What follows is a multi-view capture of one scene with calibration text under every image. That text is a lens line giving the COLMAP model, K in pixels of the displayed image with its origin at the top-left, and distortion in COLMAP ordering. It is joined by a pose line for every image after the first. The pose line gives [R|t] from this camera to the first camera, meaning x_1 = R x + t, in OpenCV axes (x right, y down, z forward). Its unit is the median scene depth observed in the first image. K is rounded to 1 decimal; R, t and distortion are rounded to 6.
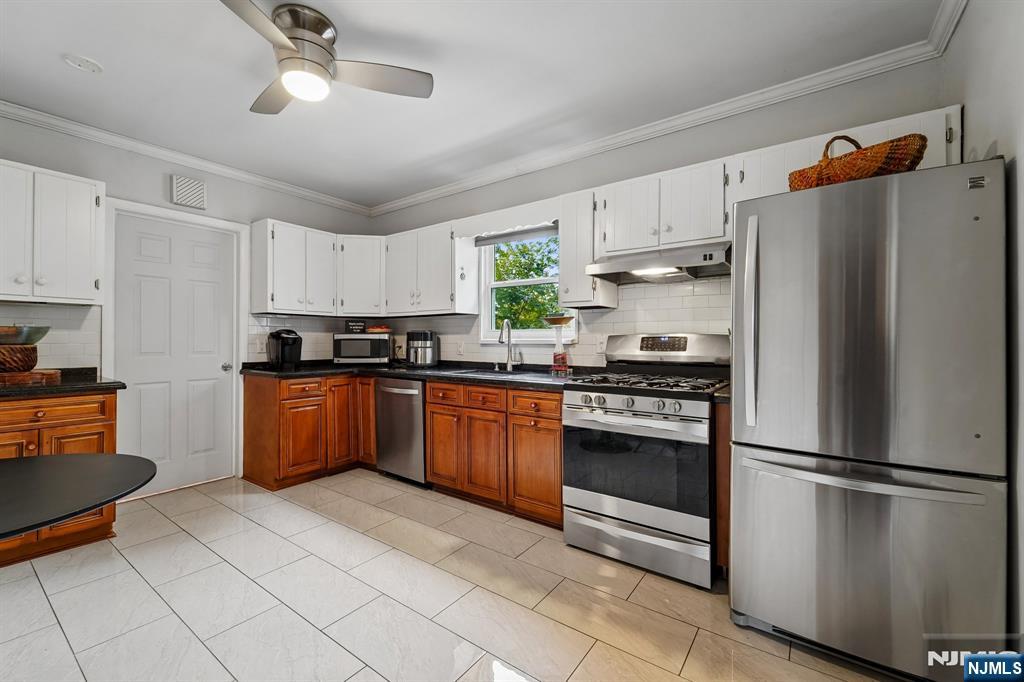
lens RADIAL K [[422.5, 0, 513.2], [0, 422.5, 338.7], [0, 0, 1]] dist [-0.000304, -0.002075]
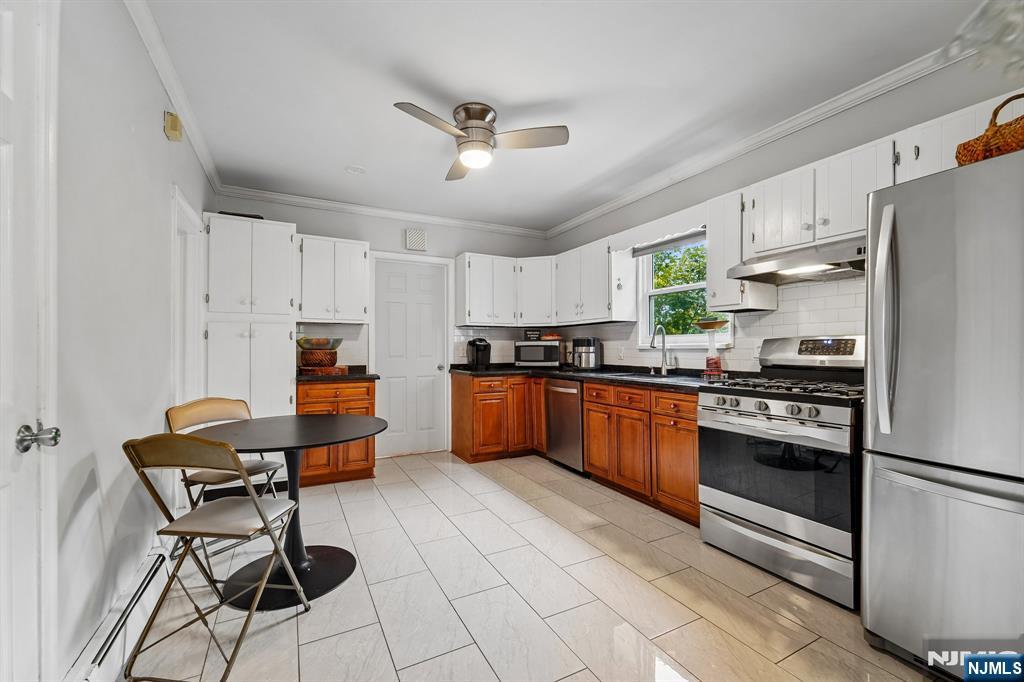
lens RADIAL K [[422.5, 0, 512.2], [0, 422.5, 345.1], [0, 0, 1]] dist [-0.000304, -0.002075]
pose [[0.895366, -0.008669, -0.445246, 0.150361], [0.007328, 0.999962, -0.004732, 0.007147], [0.445270, 0.000975, 0.895396, -0.116631]]
